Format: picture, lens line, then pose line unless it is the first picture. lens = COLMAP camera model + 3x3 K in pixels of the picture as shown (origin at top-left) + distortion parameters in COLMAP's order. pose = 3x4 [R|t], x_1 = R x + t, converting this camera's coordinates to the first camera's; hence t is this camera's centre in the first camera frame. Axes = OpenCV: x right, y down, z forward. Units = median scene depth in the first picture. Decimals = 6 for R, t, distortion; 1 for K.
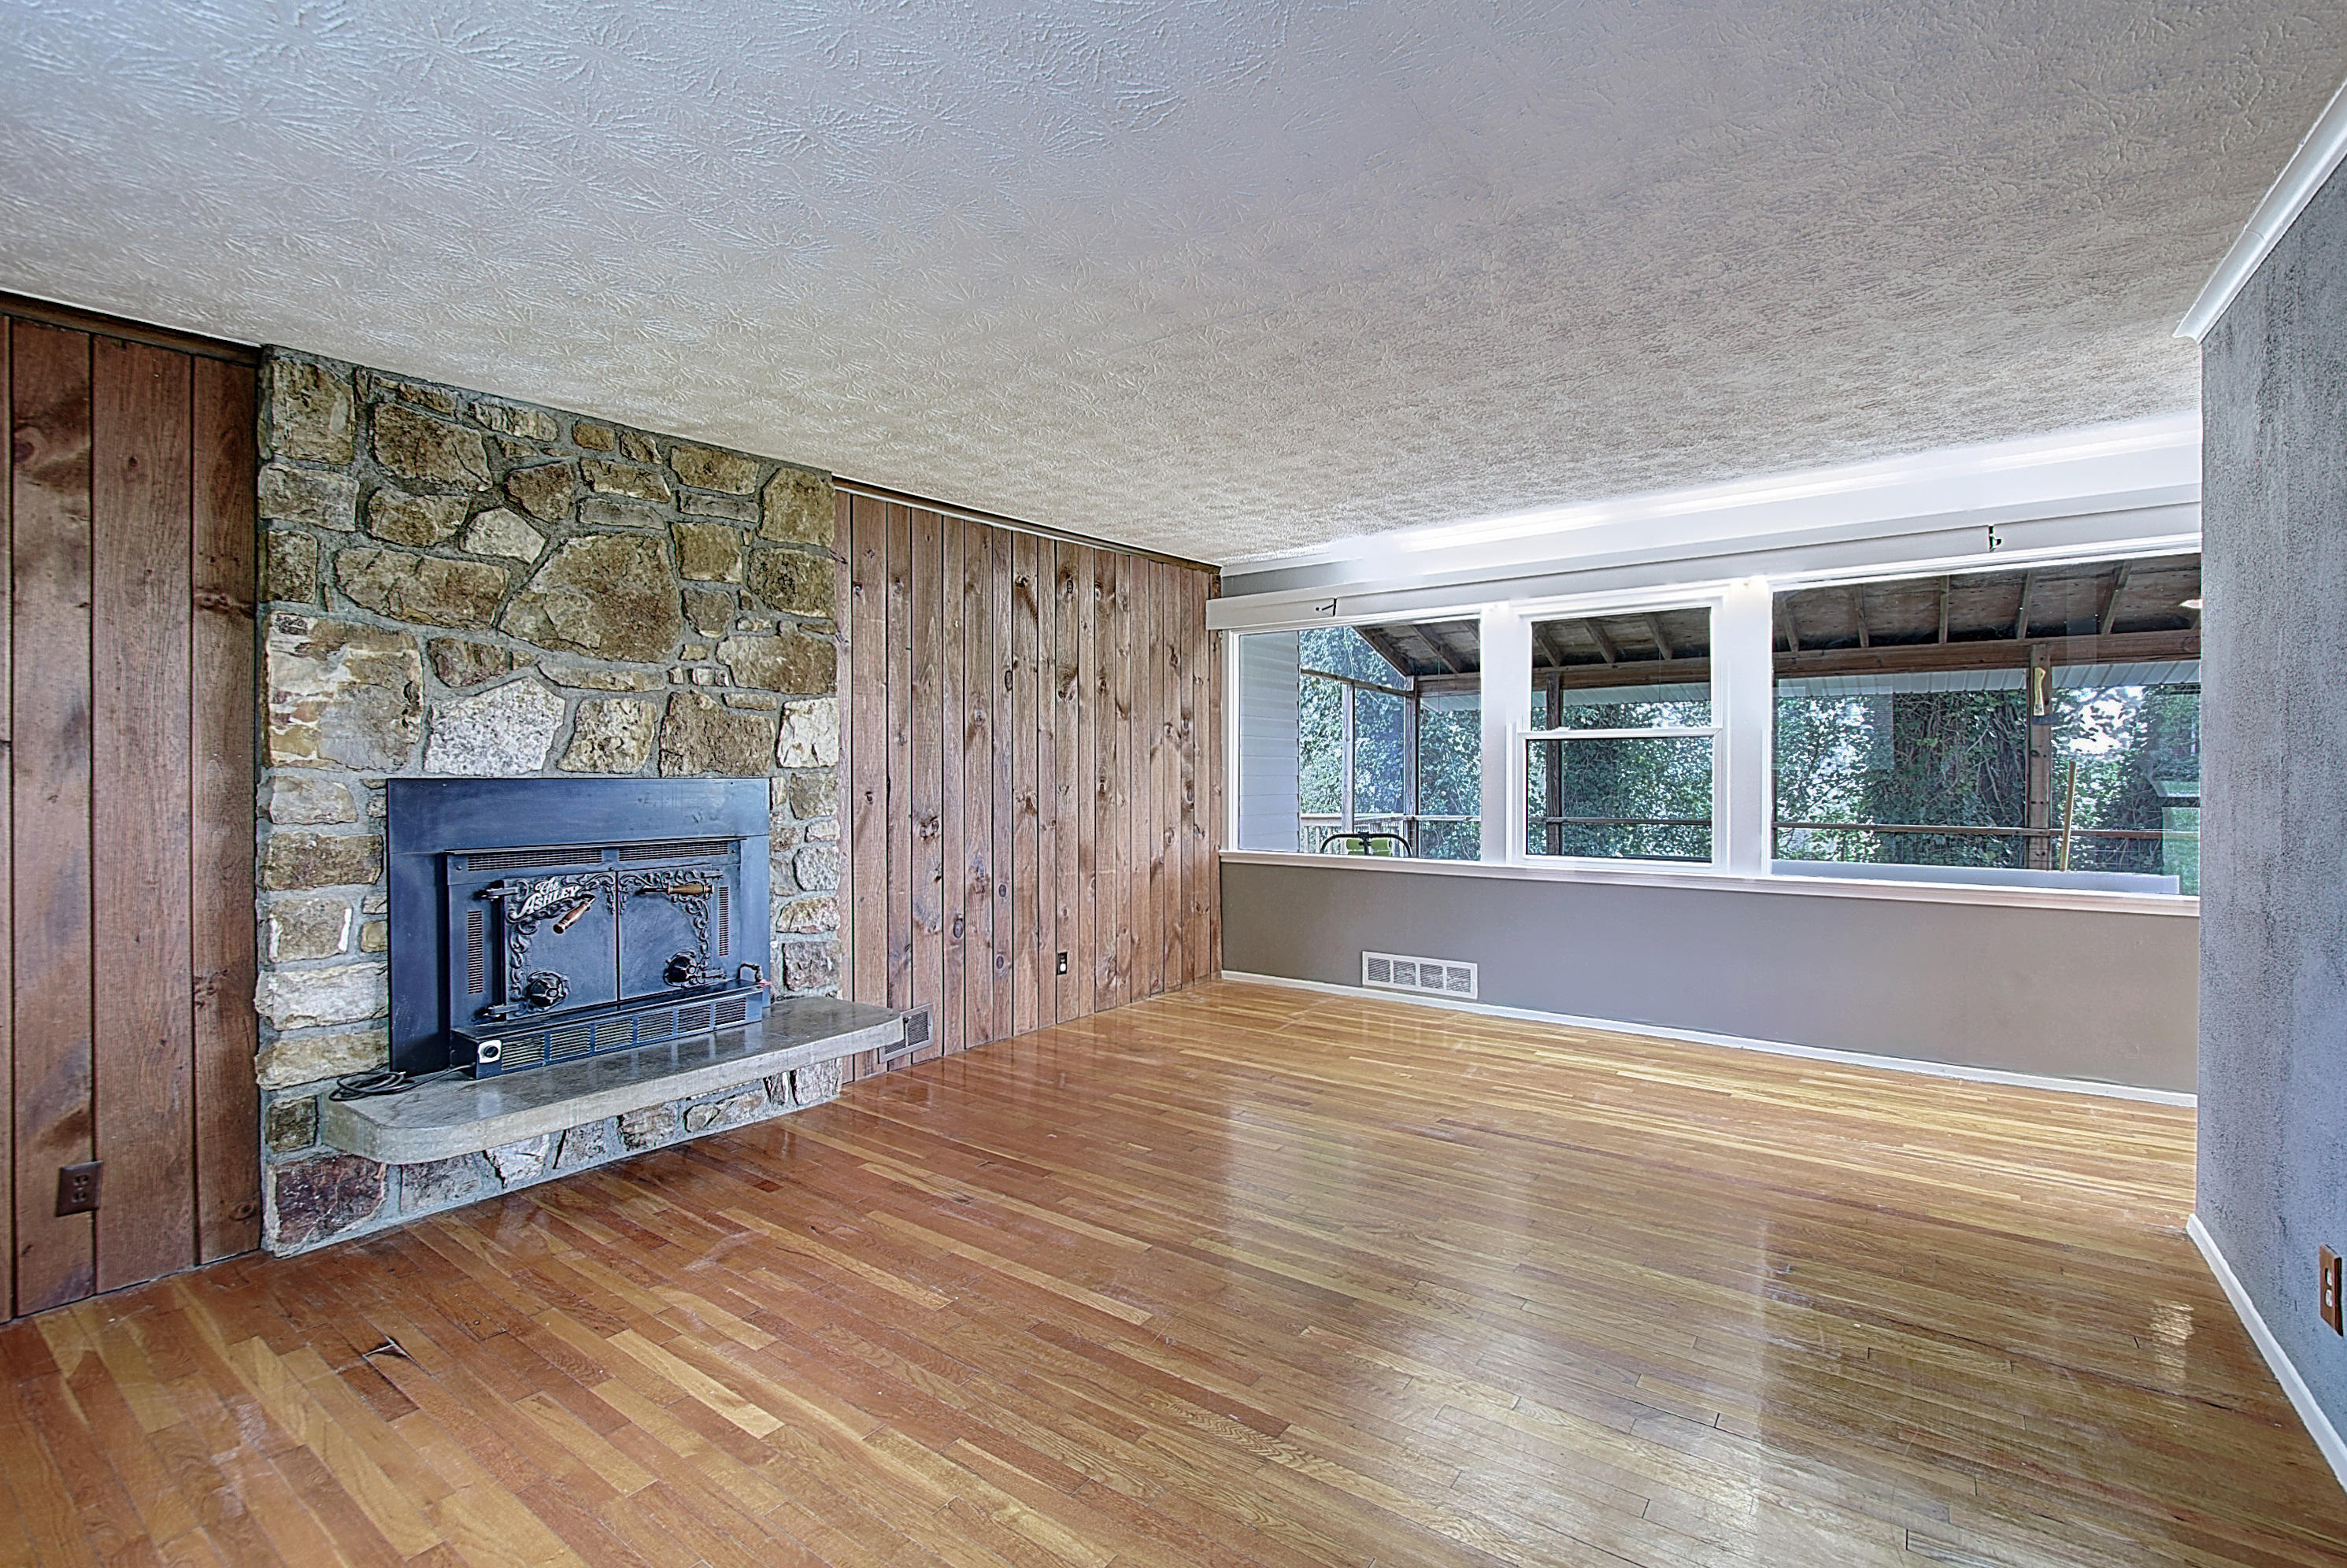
lens RADIAL K [[1028.3, 0, 1148.1], [0, 1028.3, 779.3], [0, 0, 1]] dist [-0.002646, -0.003070]
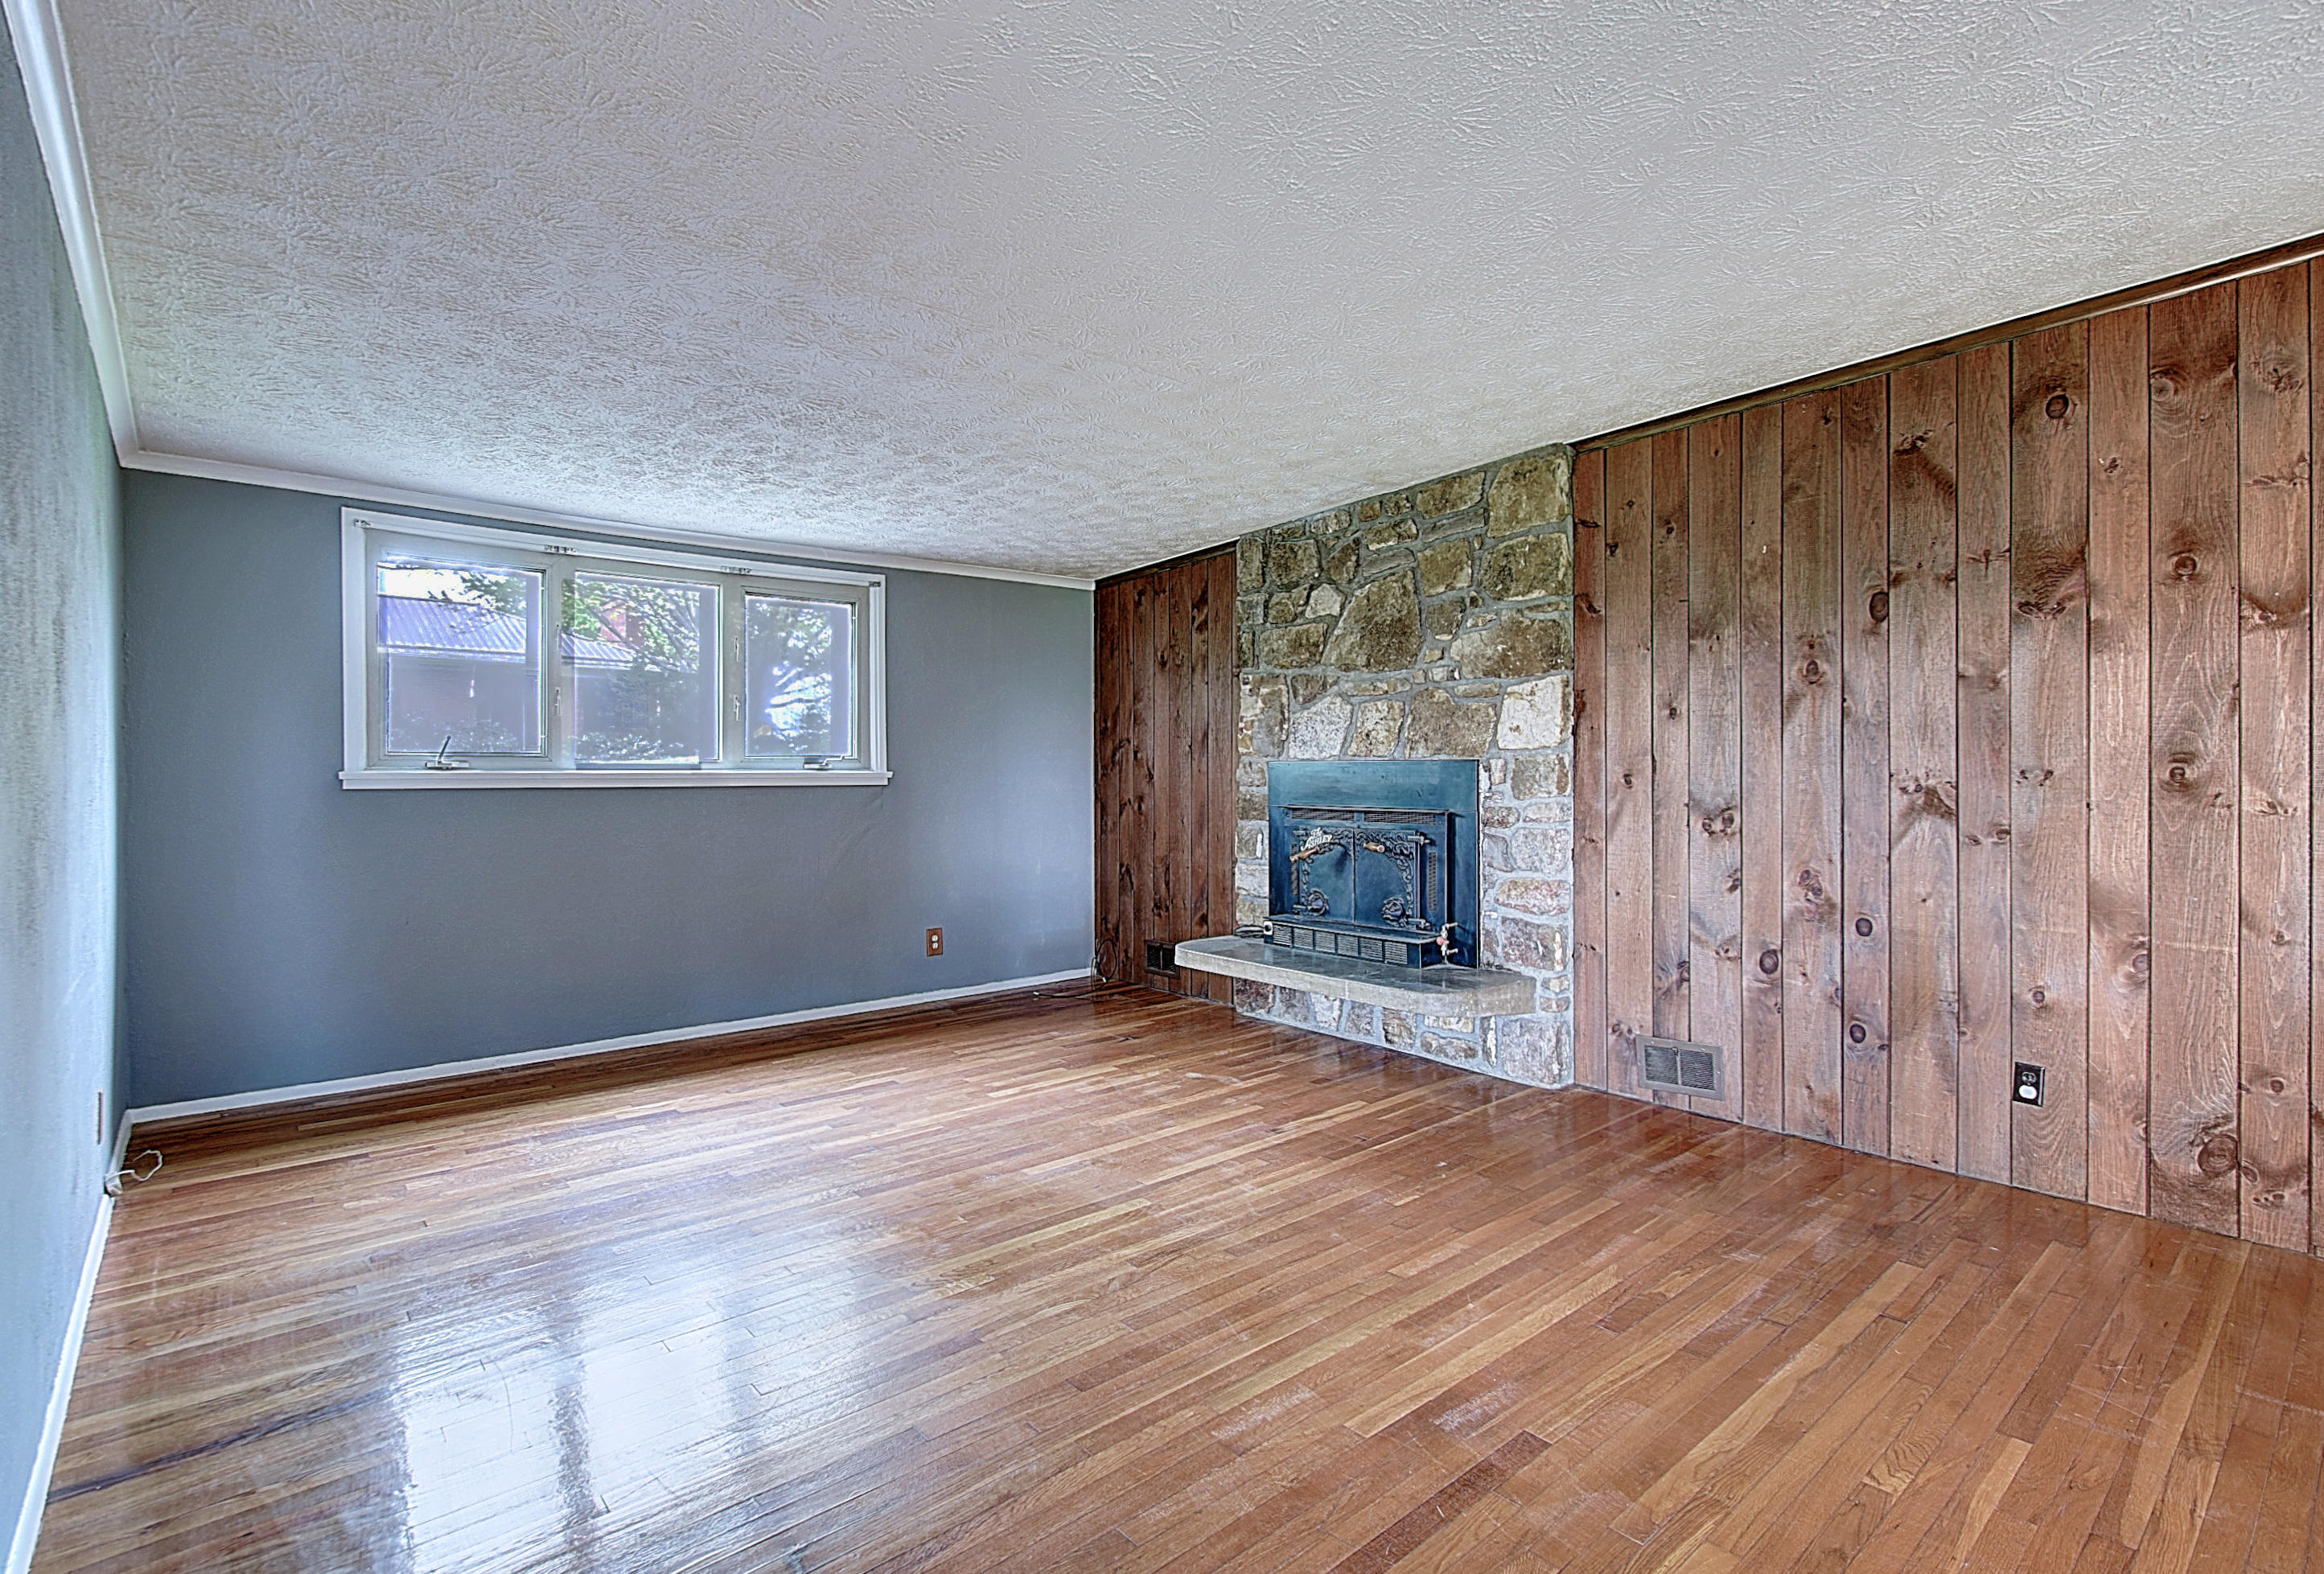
lens RADIAL K [[1094.2, 0, 1200.8], [0, 1094.2, 770.7], [0, 0, 1]] dist [-0.000371, -0.000820]
pose [[-0.192956, 0.001033, -0.981207, 0.797530], [-0.002184, 0.999997, 0.001482, 0.009257], [0.981205, 0.002429, -0.192953, 0.902402]]
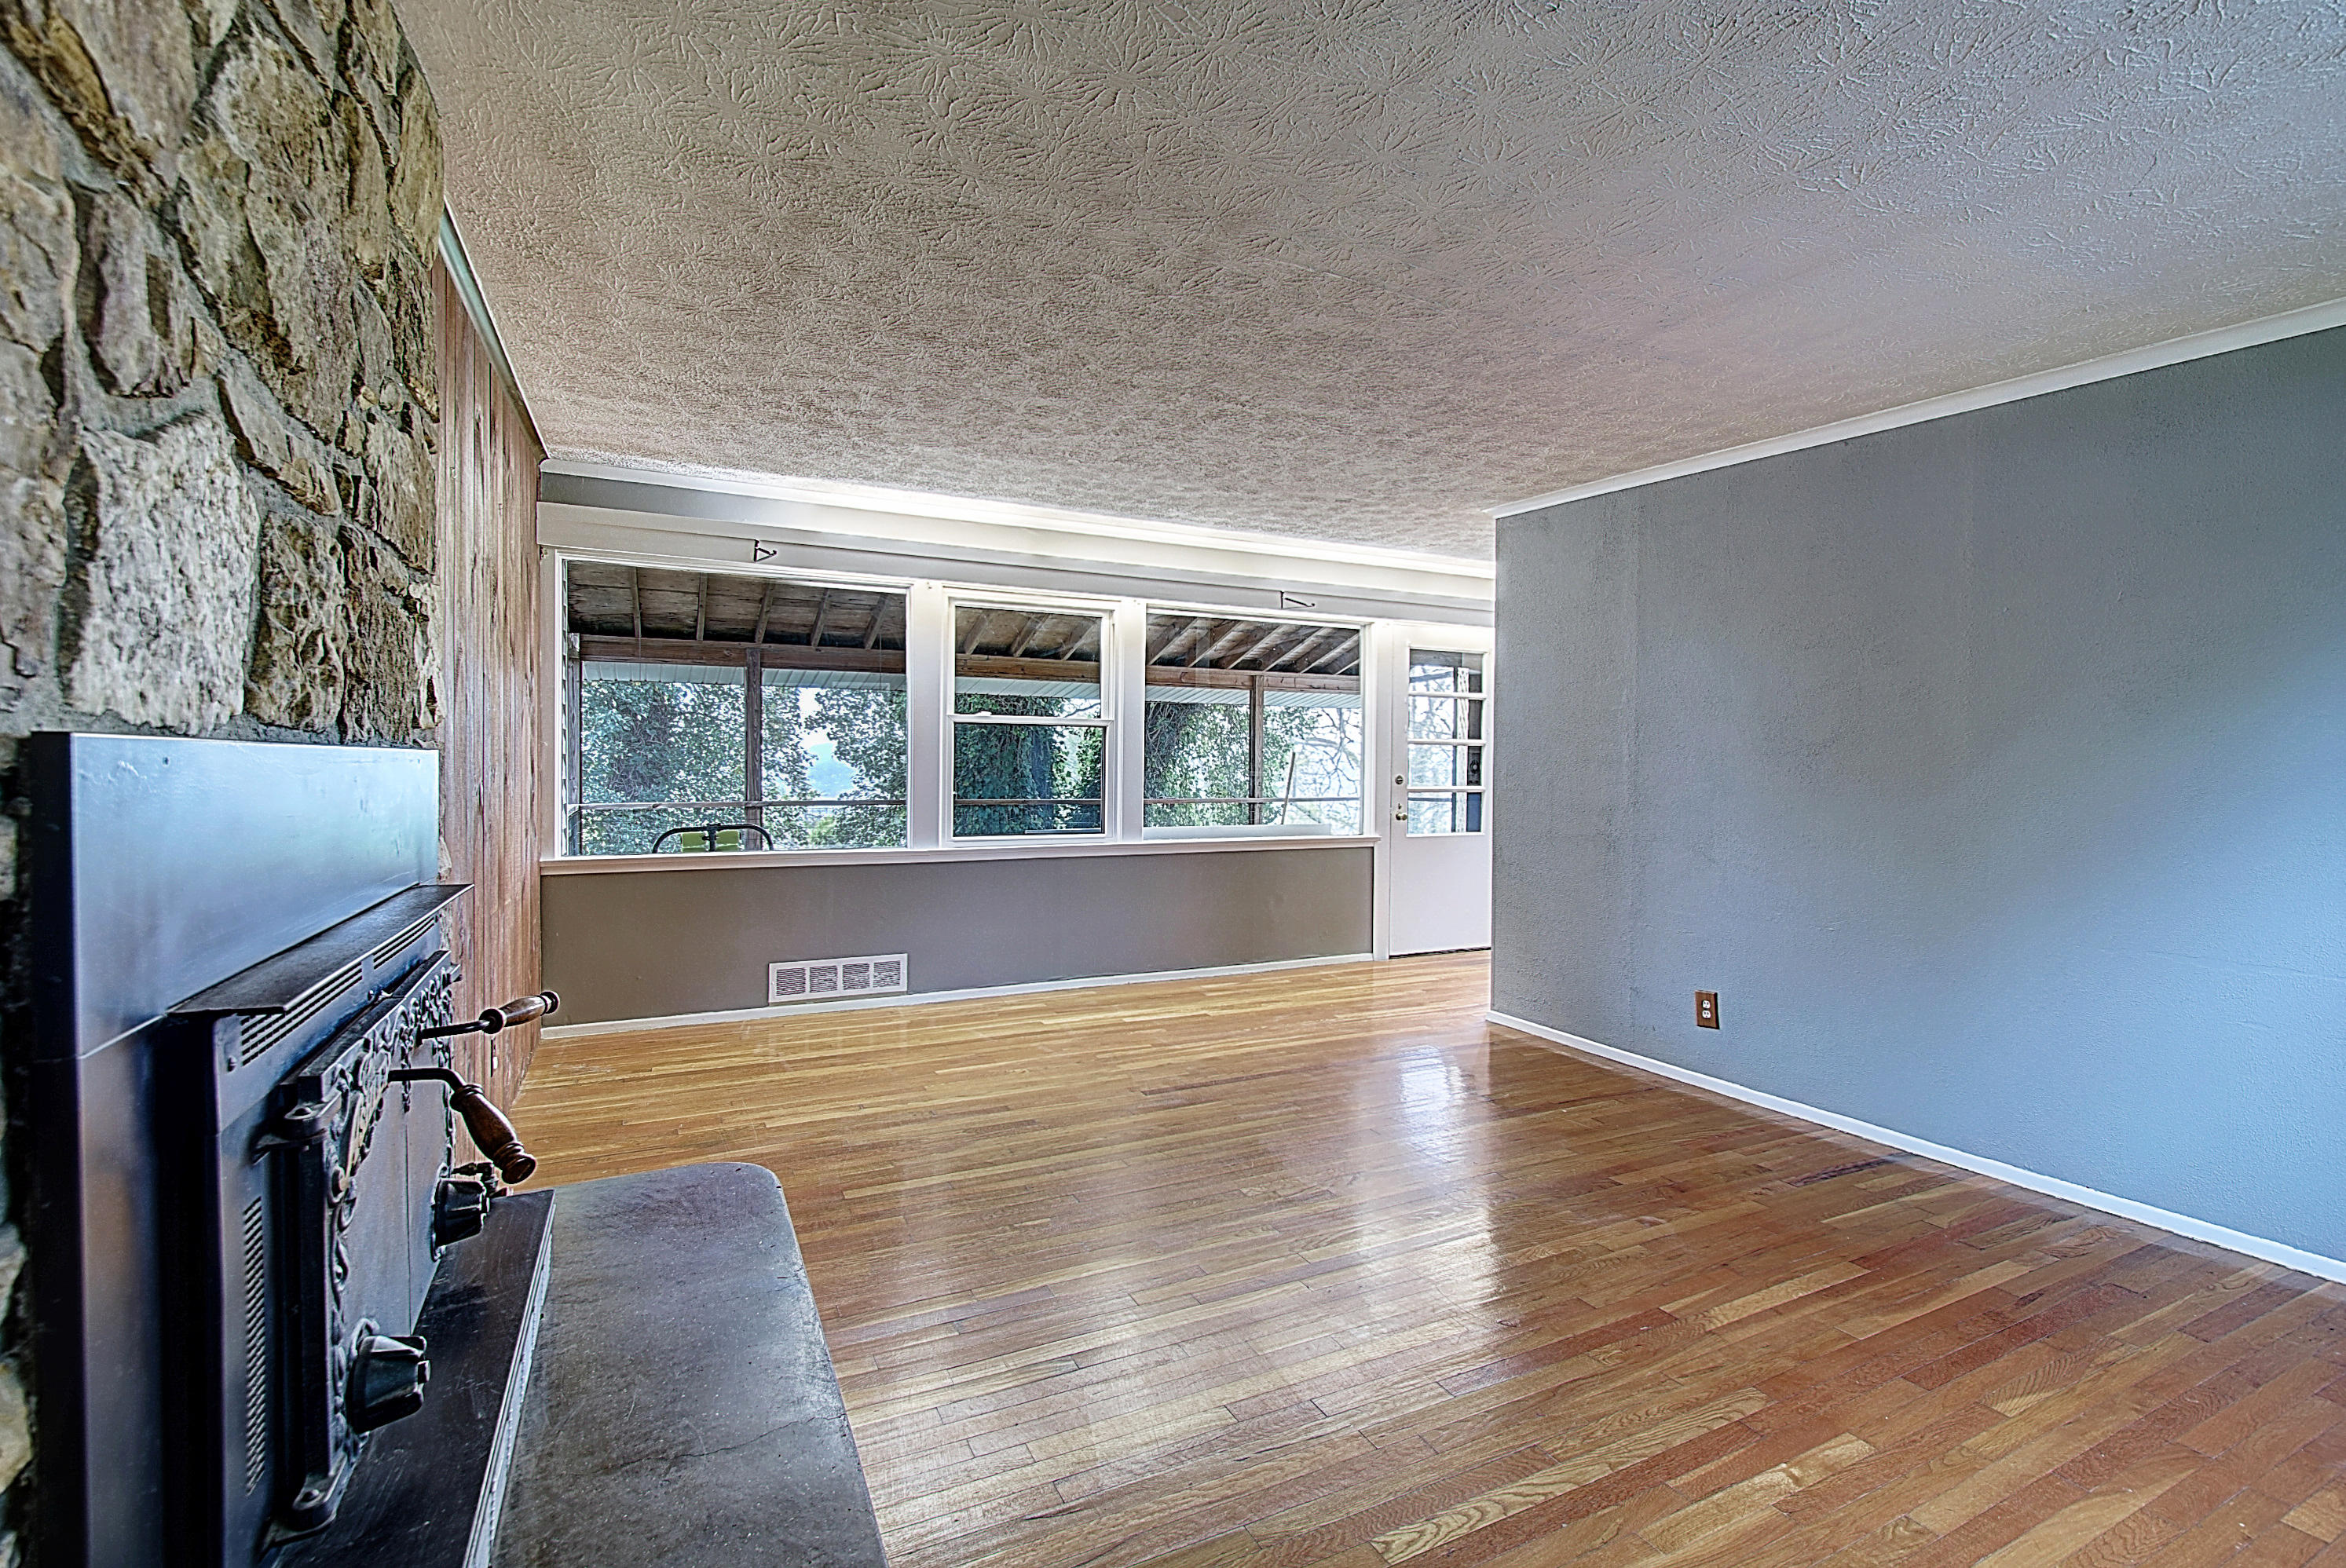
lens RADIAL K [[1027.9, 0, 1156.7], [0, 1027.9, 780.9], [0, 0, 1]] dist [-0.002646, -0.003070]
pose [[0.463020, -0.010446, 0.886286, -0.594409], [-0.006156, 0.999869, 0.015001, 0.003027], [-0.886326, -0.012402, 0.462895, 0.493984]]
